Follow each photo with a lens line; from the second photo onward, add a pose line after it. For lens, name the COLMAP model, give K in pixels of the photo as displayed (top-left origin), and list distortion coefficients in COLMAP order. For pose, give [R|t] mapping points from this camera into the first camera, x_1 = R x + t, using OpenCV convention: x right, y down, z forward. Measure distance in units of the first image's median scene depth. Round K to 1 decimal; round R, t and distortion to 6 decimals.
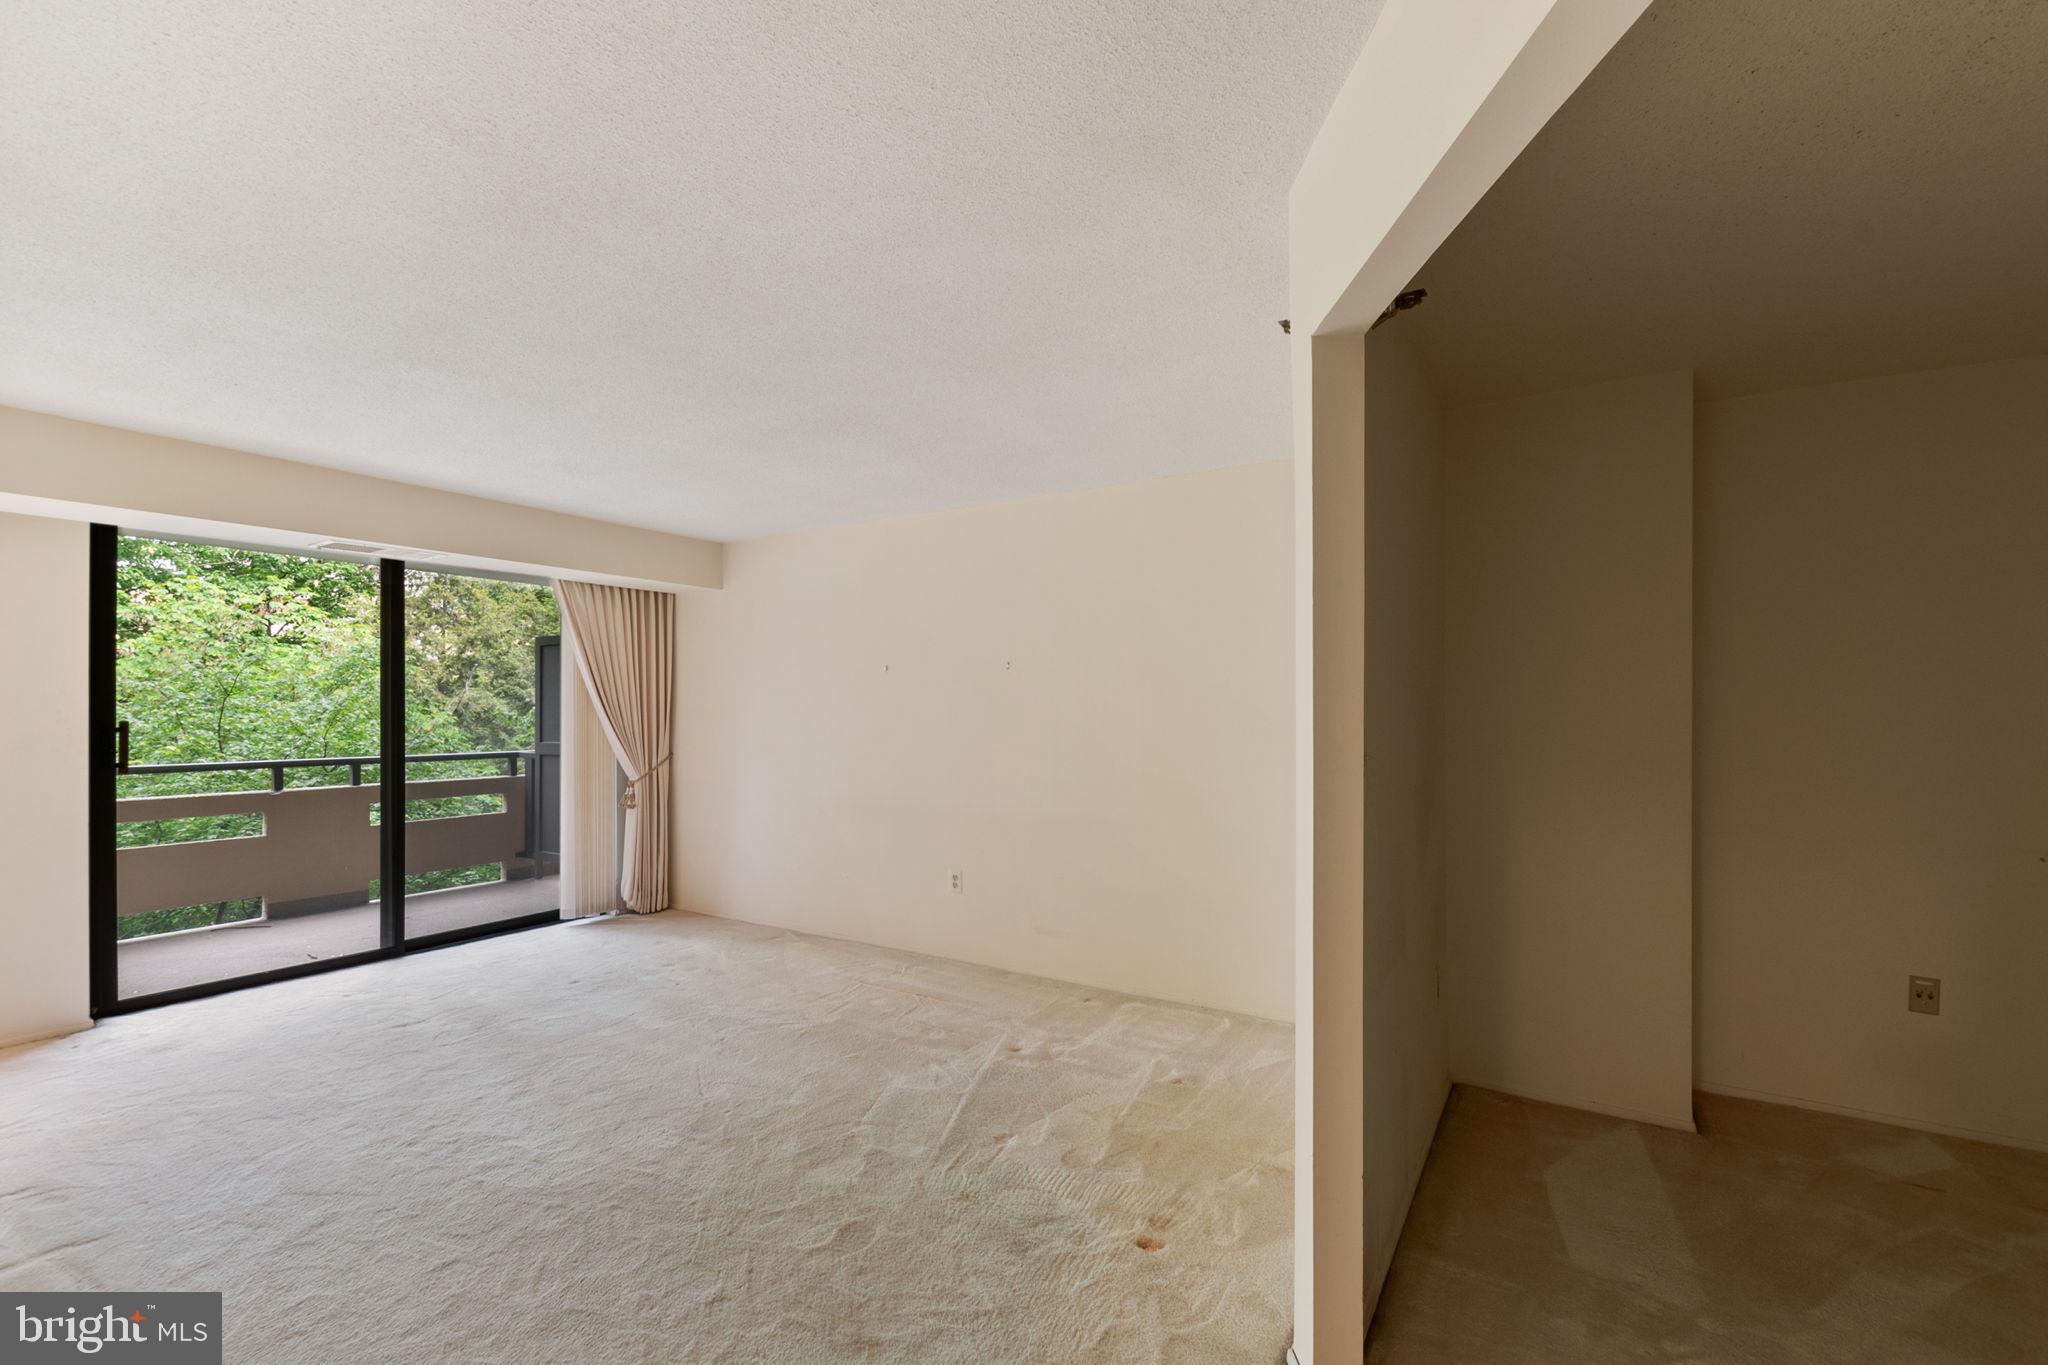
lens RADIAL K [[894.7, 0, 1035.0], [0, 894.7, 707.1], [0, 0, 1]] dist [0.001823, -0.000962]
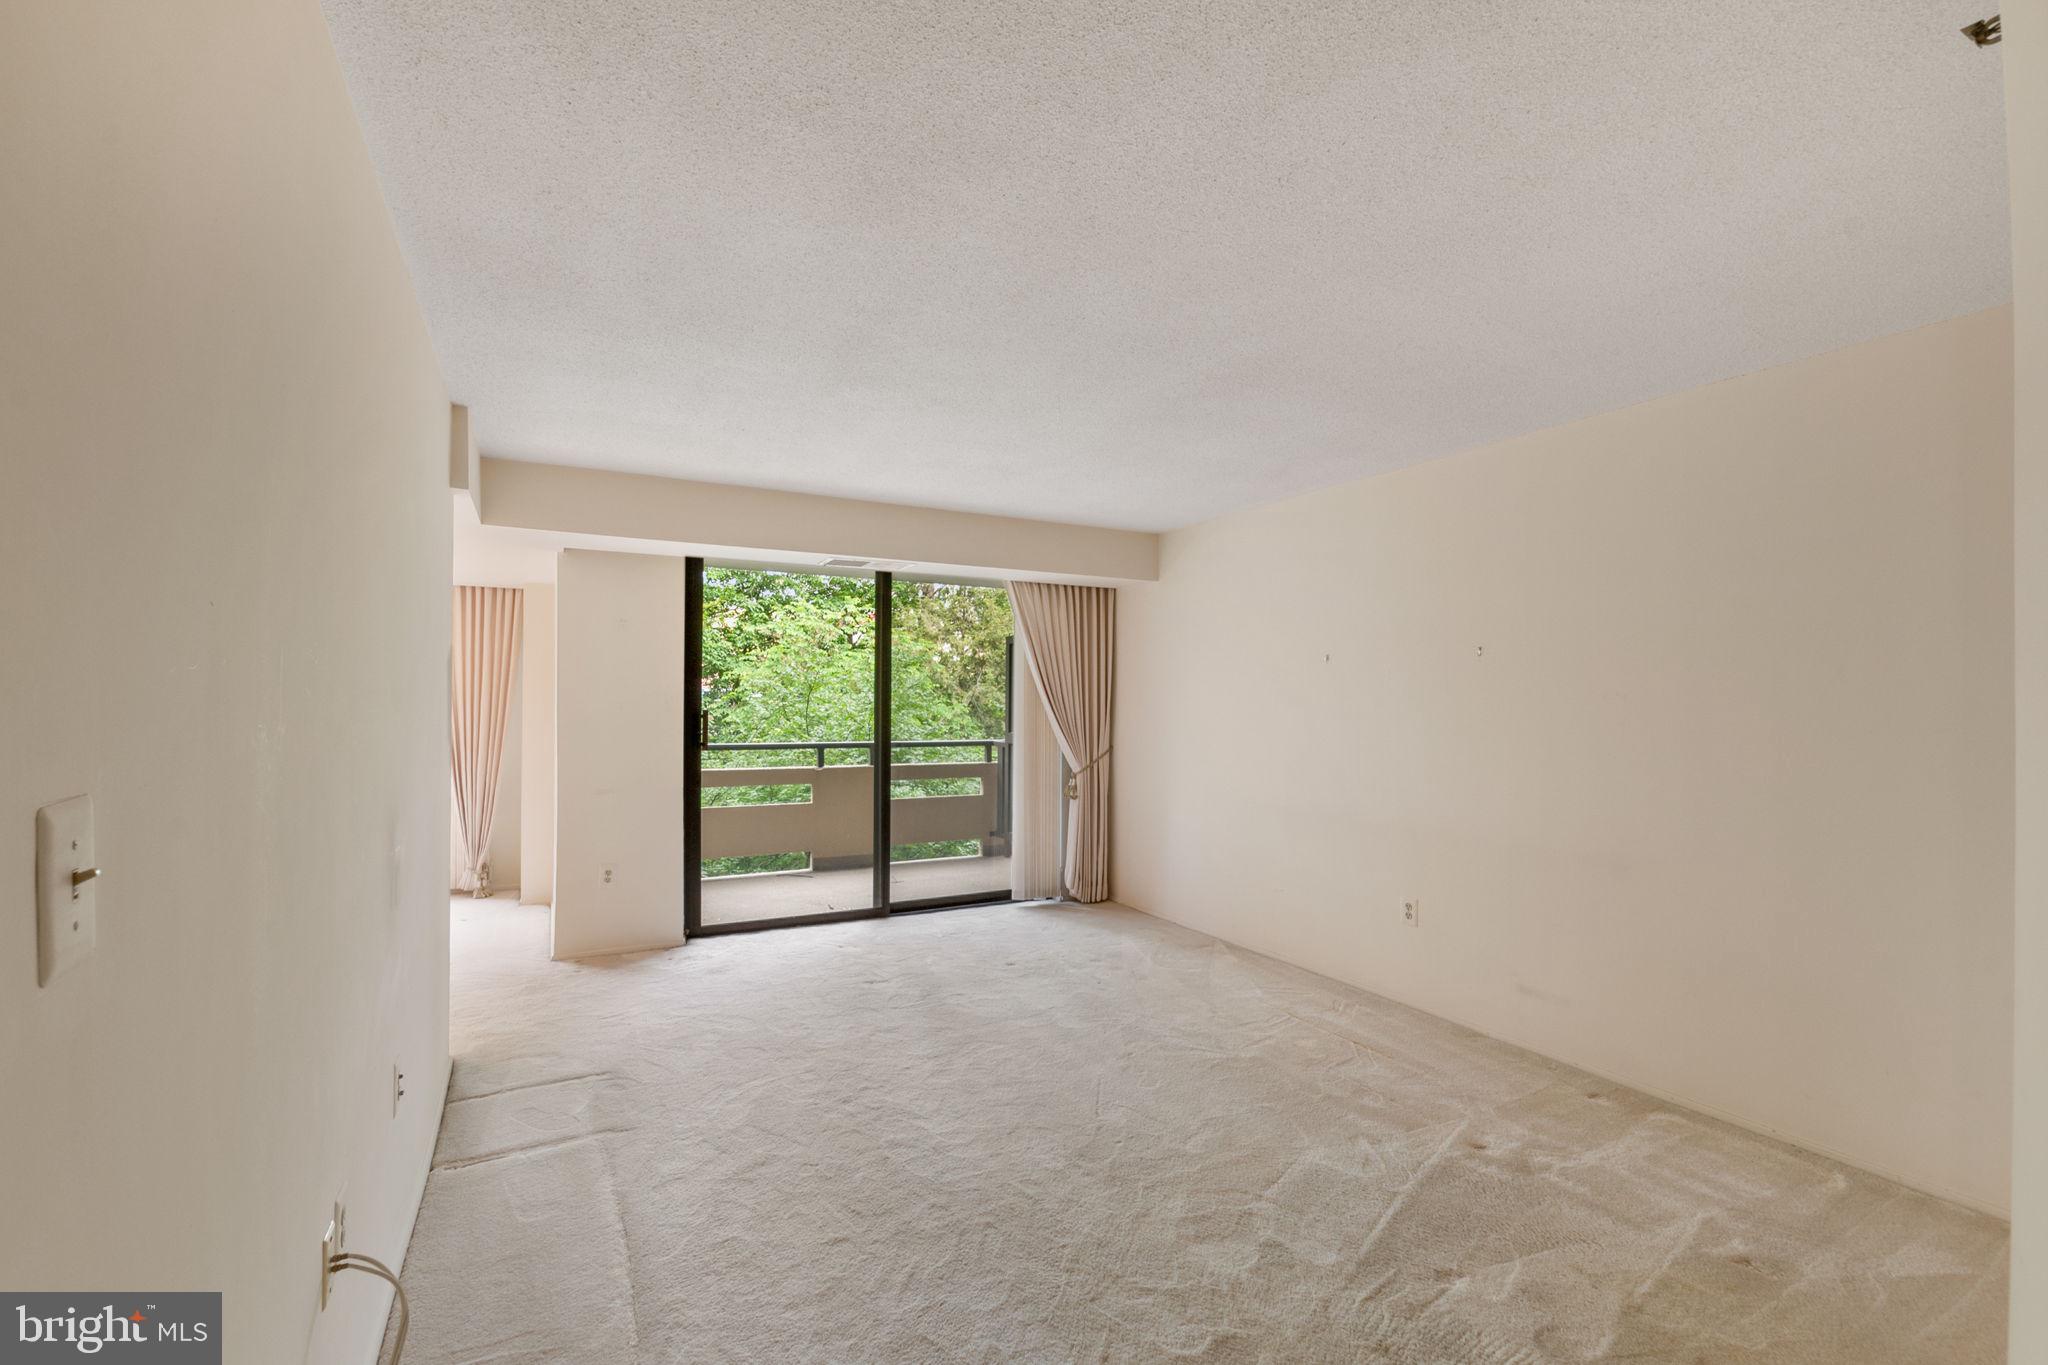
lens RADIAL K [[894.6, 0, 1023.0], [0, 894.6, 694.7], [0, 0, 1]] dist [0.002258, -0.000616]
pose [[0.863744, 0.001923, -0.503928, 0.023834], [-0.005838, 0.999964, -0.006191, -0.000033], [0.503897, 0.008290, 0.863724, 0.113429]]
